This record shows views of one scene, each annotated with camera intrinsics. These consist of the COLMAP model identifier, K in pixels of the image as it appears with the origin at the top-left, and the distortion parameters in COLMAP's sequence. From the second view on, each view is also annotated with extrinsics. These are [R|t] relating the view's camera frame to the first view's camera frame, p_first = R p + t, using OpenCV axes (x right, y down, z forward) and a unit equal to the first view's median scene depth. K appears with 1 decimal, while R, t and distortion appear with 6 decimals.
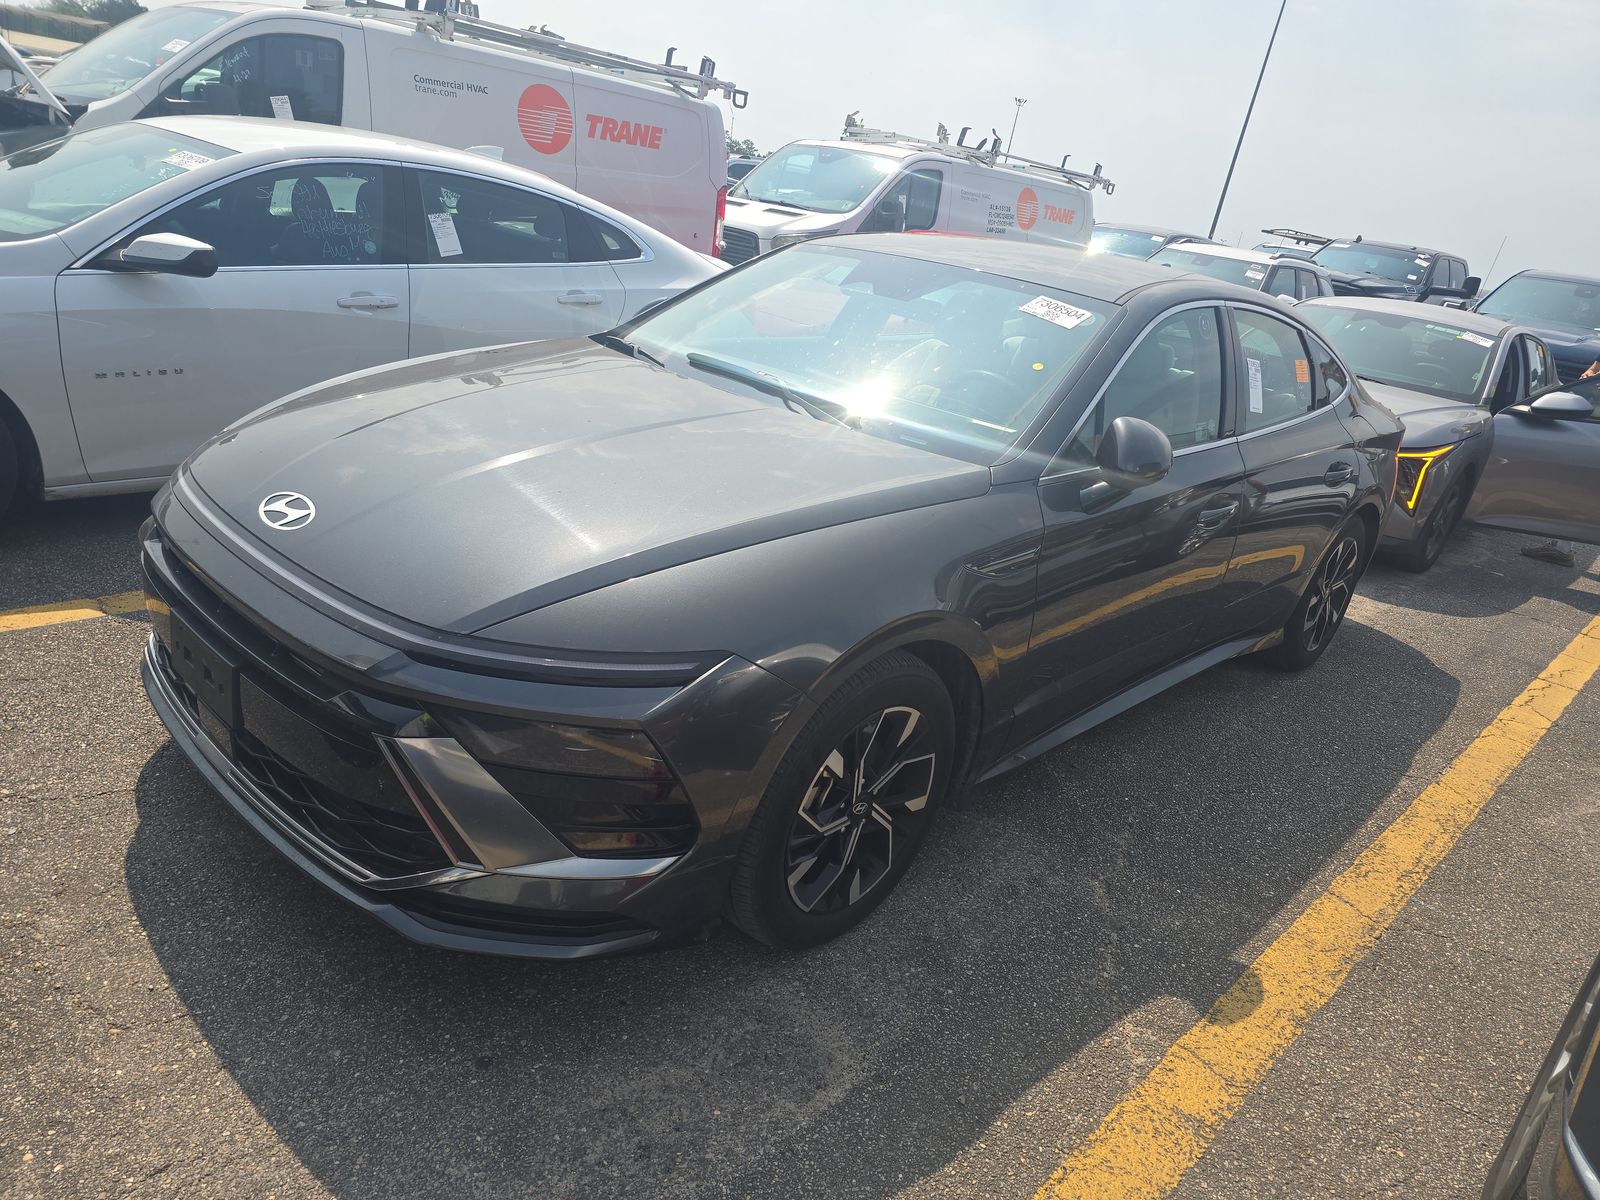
lens RADIAL K [[1087.1, 0, 802.4], [0, 1087.1, 602.8], [0, 0, 1]] dist [0.036536, -0.033307]
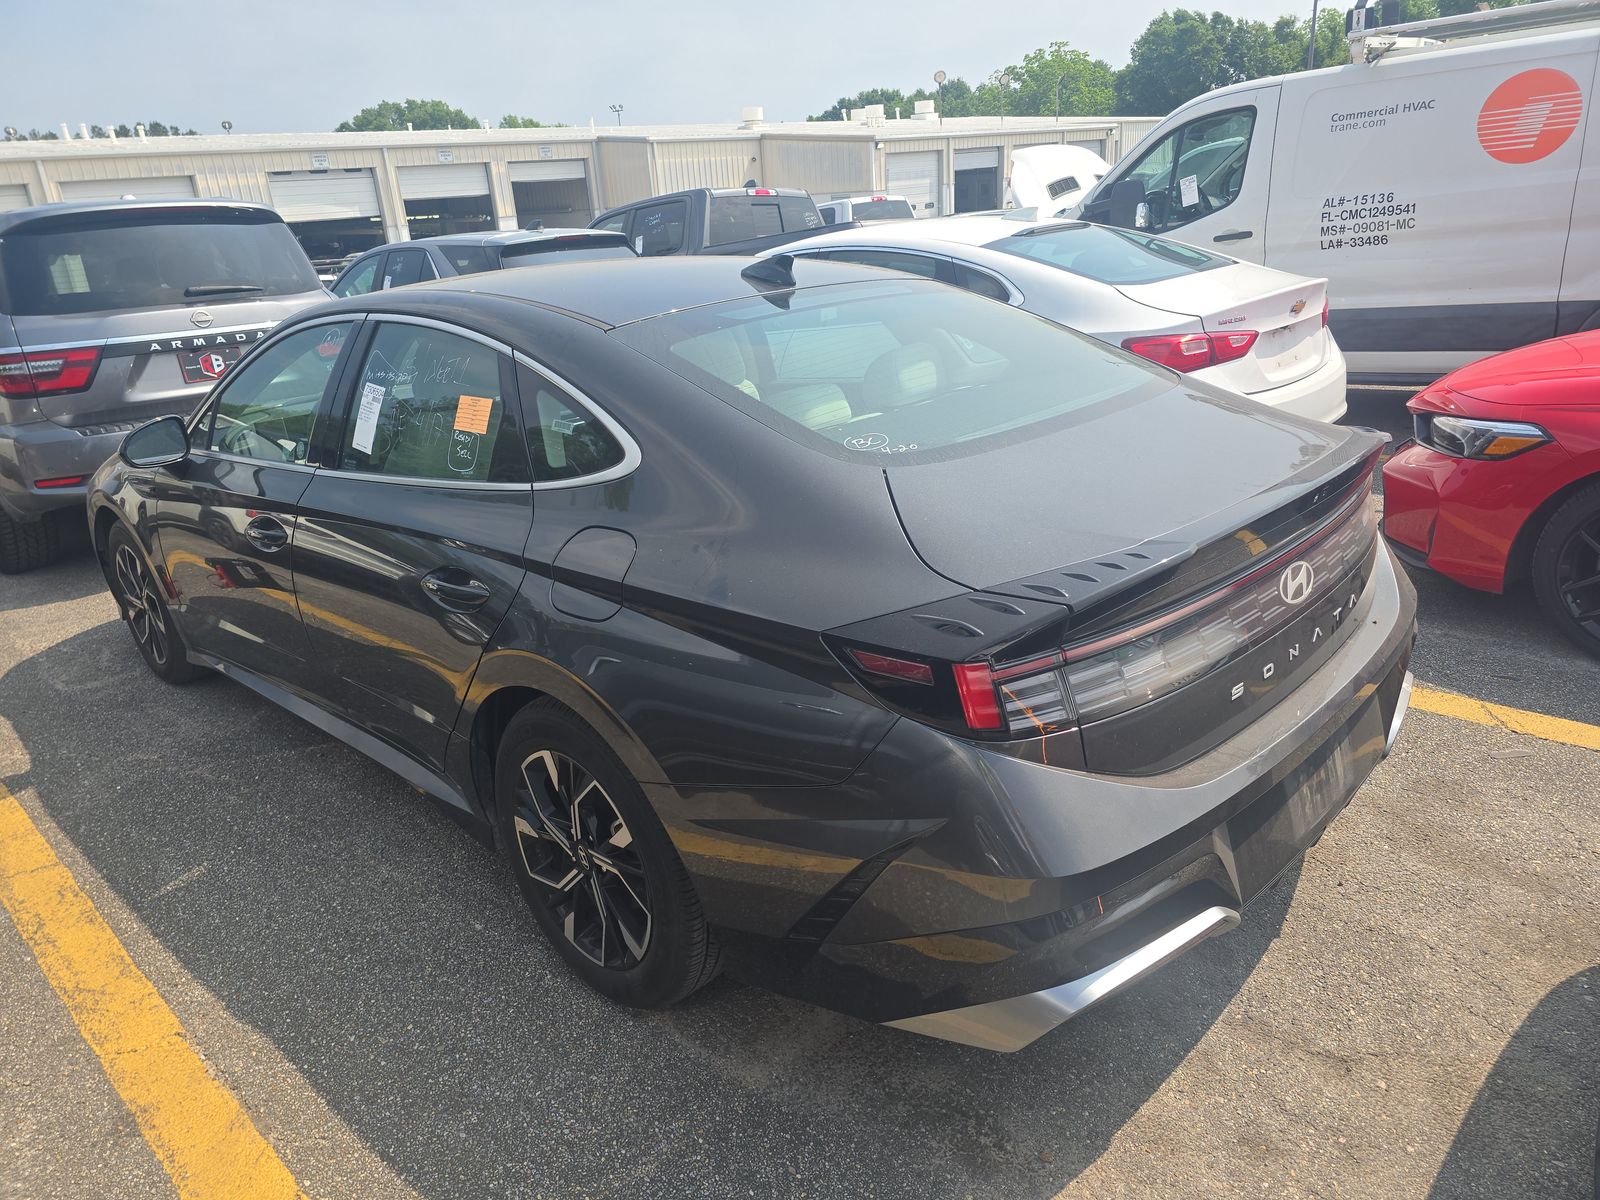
lens RADIAL K [[1087.1, 0, 799.3], [0, 1087.1, 604.5], [0, 0, 1]] dist [0.036536, -0.033307]
pose [[-0.031279, 0.193654, -0.980571, 0.610192], [-0.279509, 0.940216, 0.194600, -0.158171], [0.959633, 0.280165, 0.024719, 0.669494]]
